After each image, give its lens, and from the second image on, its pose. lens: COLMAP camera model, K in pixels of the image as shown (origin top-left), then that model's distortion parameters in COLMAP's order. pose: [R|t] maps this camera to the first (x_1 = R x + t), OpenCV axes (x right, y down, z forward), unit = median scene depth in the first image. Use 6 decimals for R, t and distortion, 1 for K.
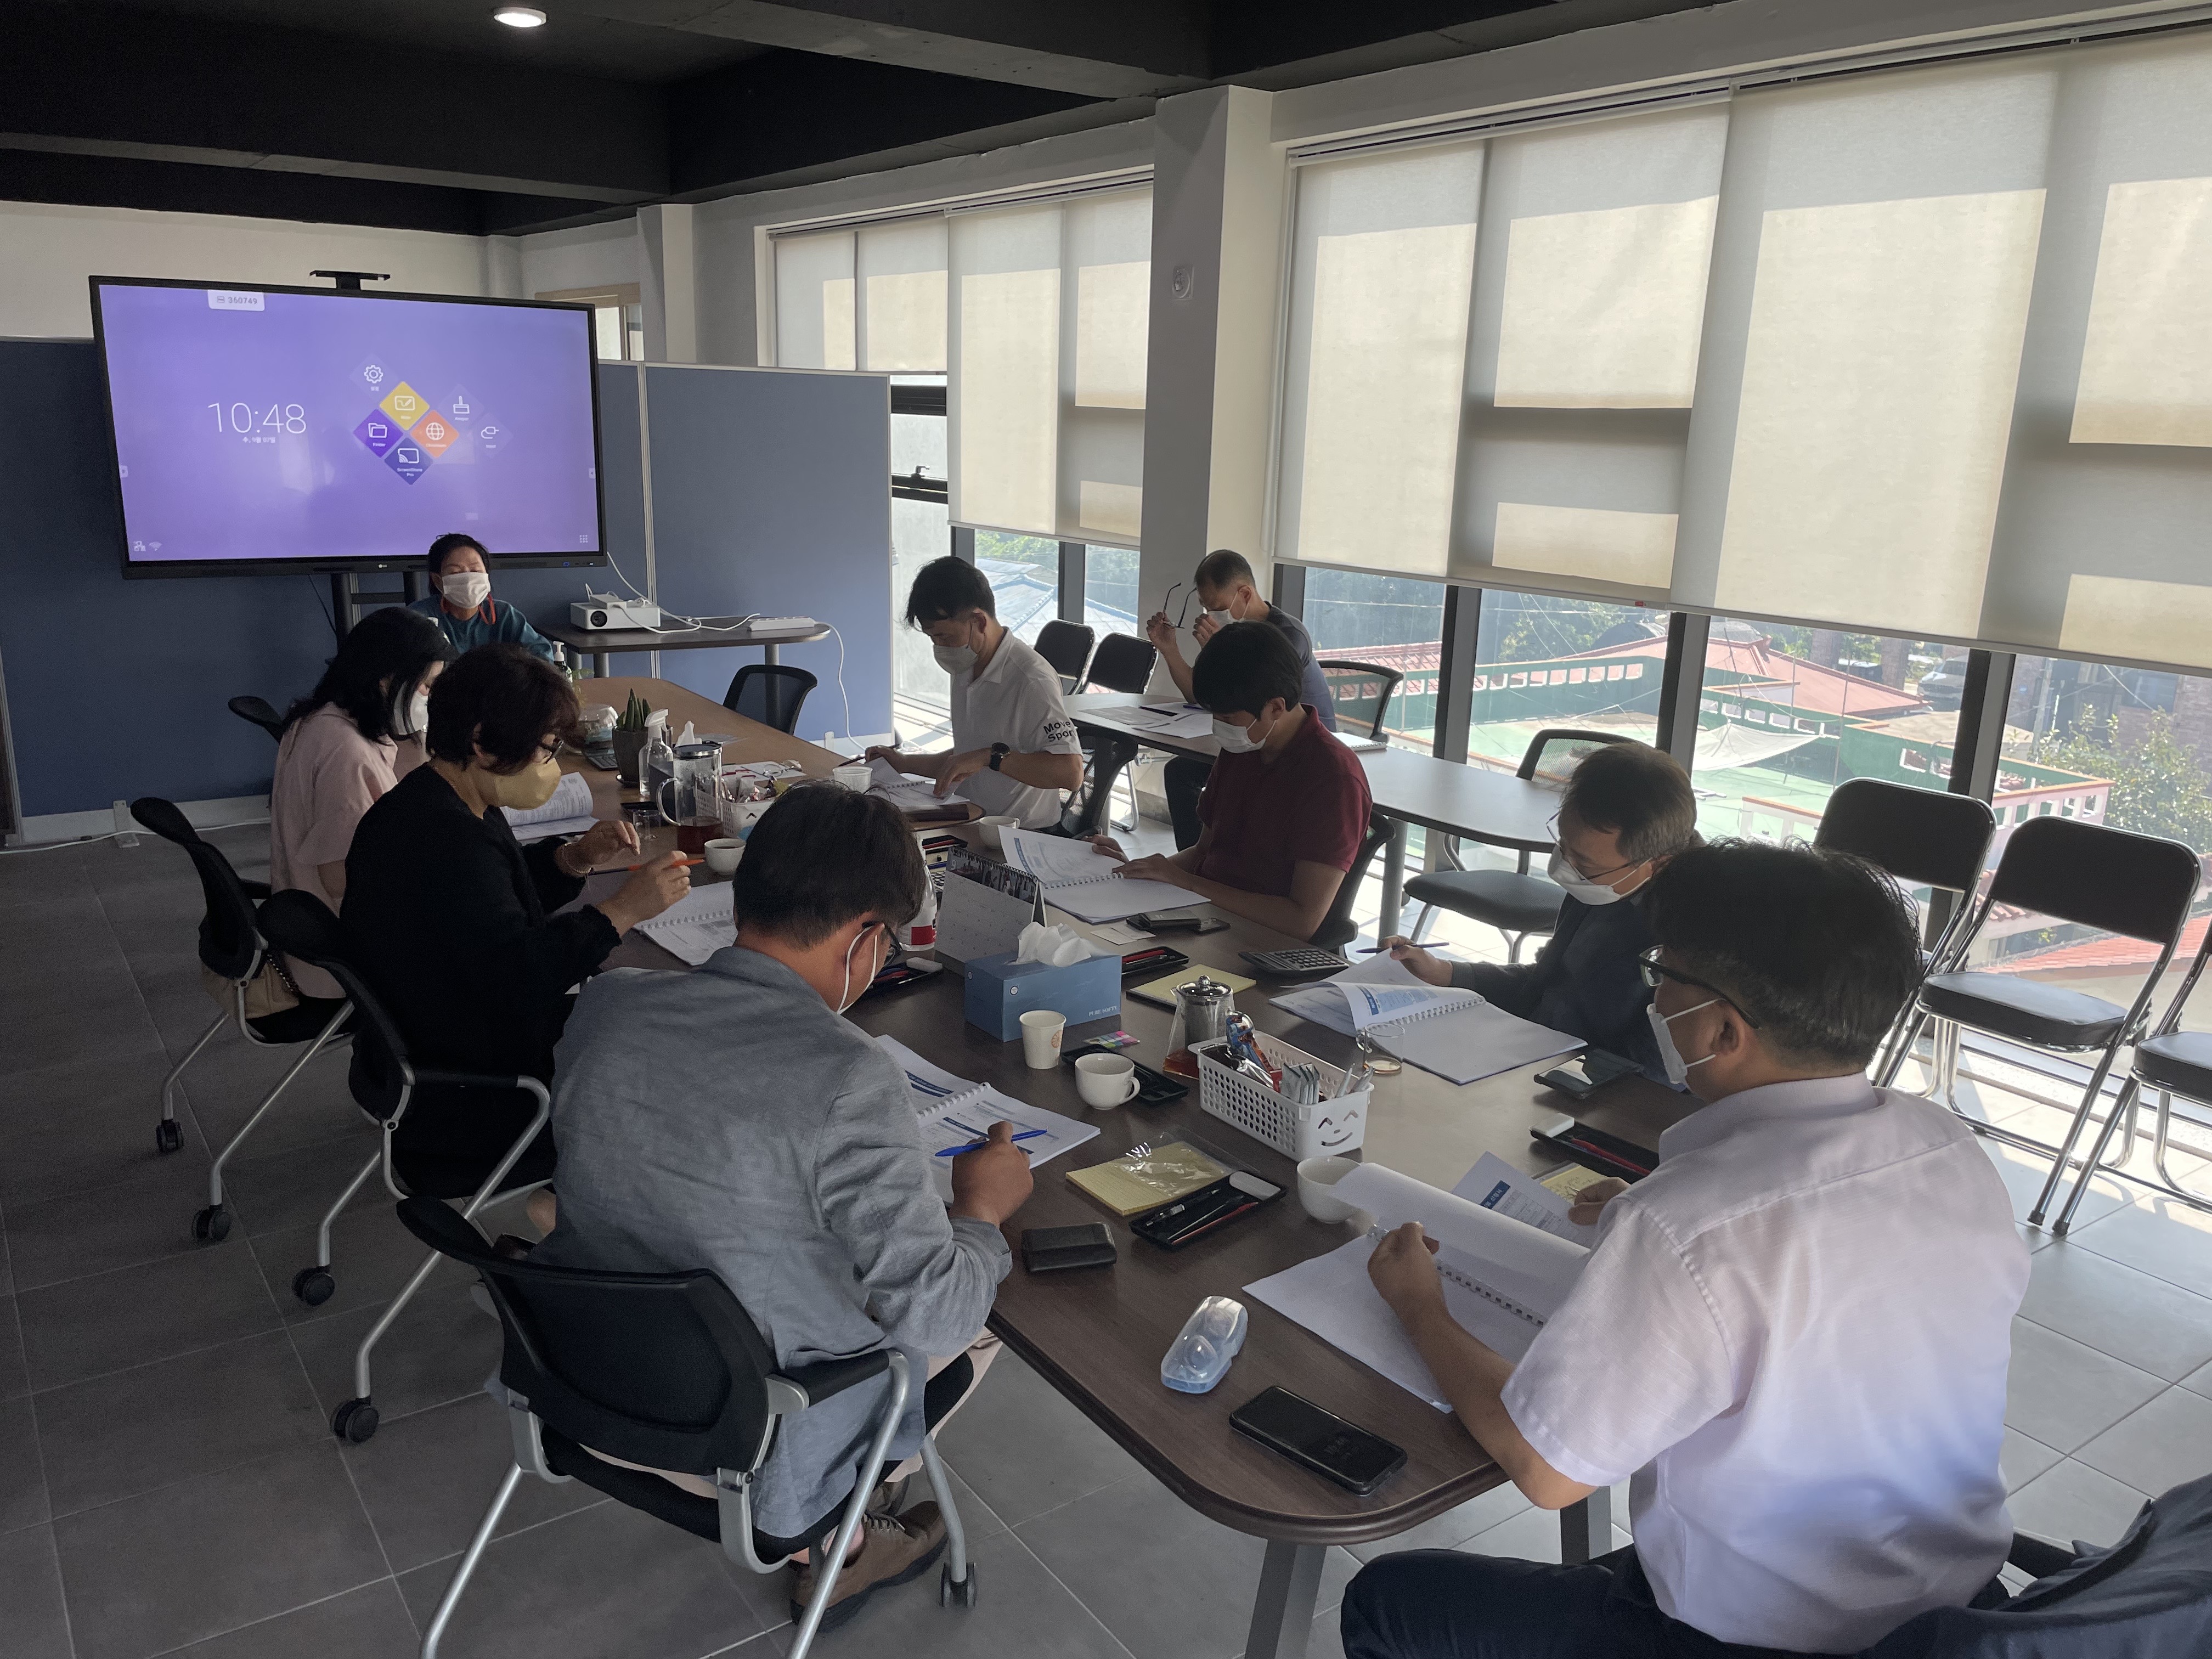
lens RADIAL K [[1668.3, 0, 1113.5], [0, 1668.3, 839.9], [0, 0, 1]] dist [0.089042, -0.106401]
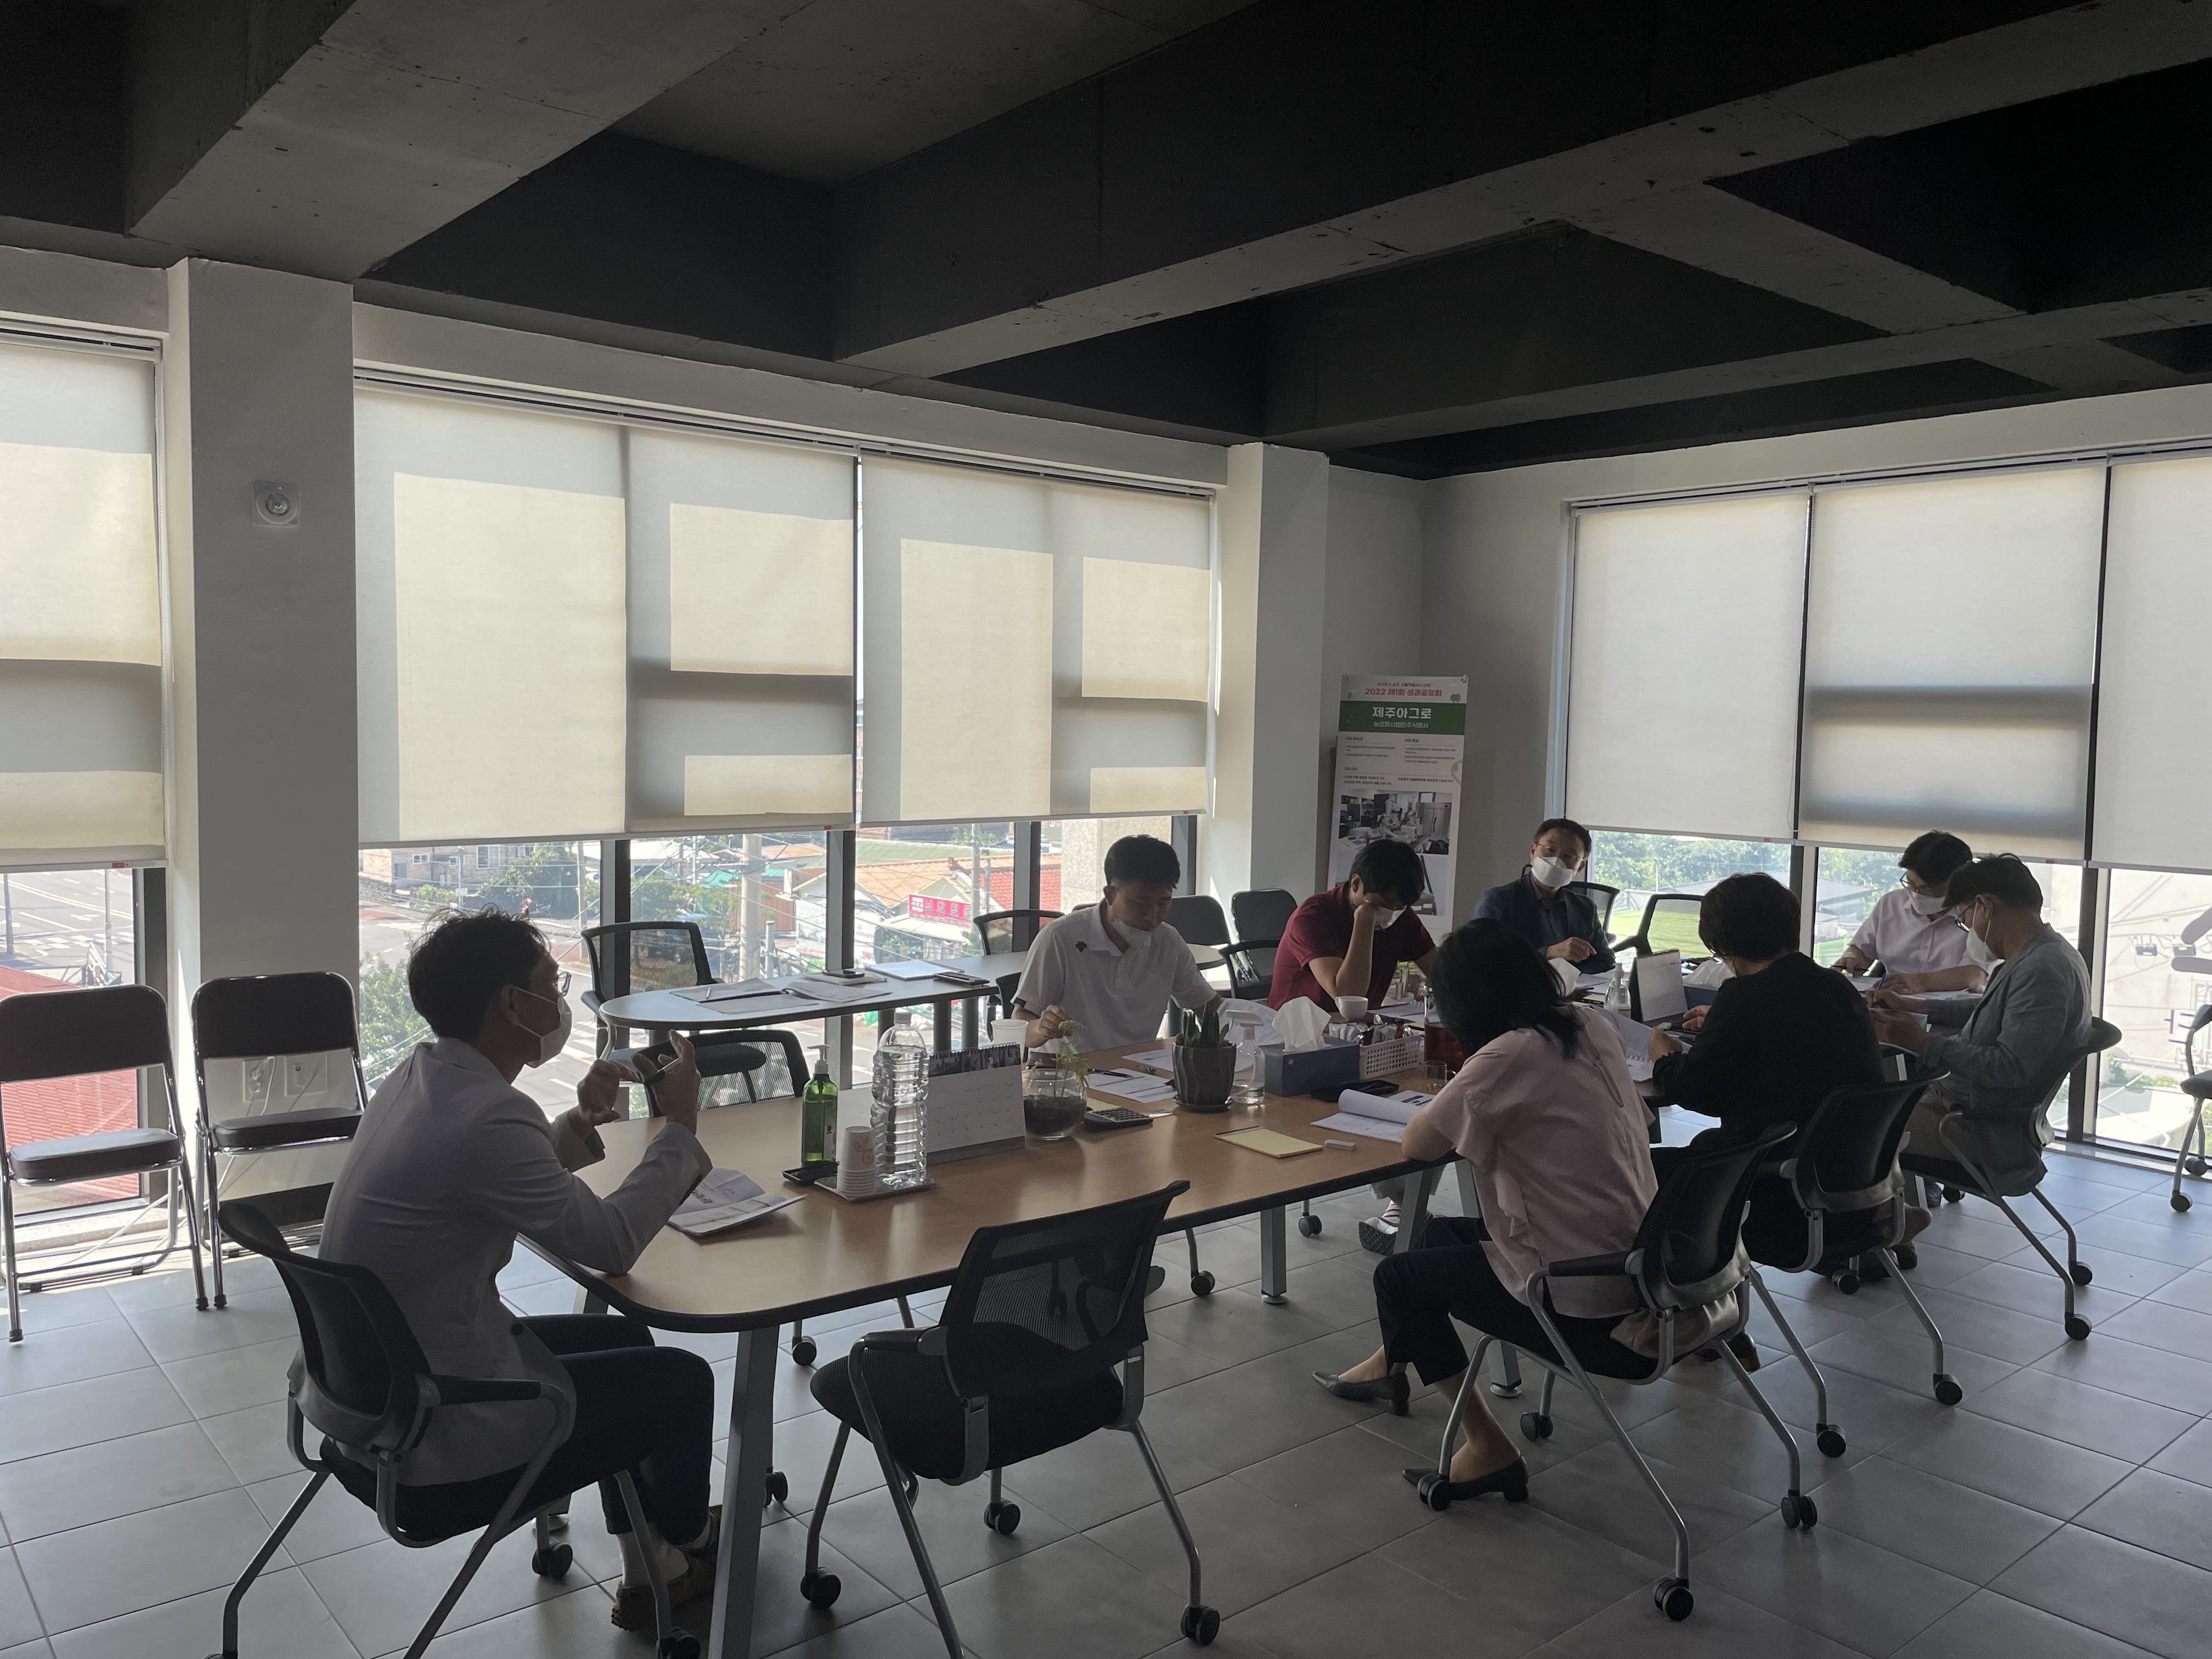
lens RADIAL K [[1667.7, 0, 1112.9], [0, 1667.7, 823.7], [0, 0, 1]] dist [0.005074, -0.104896]
pose [[-0.094978, -0.096784, 0.990763, -0.860931], [0.235935, 0.964717, 0.116857, -0.220892], [-0.967116, 0.244854, -0.068792, 0.827796]]
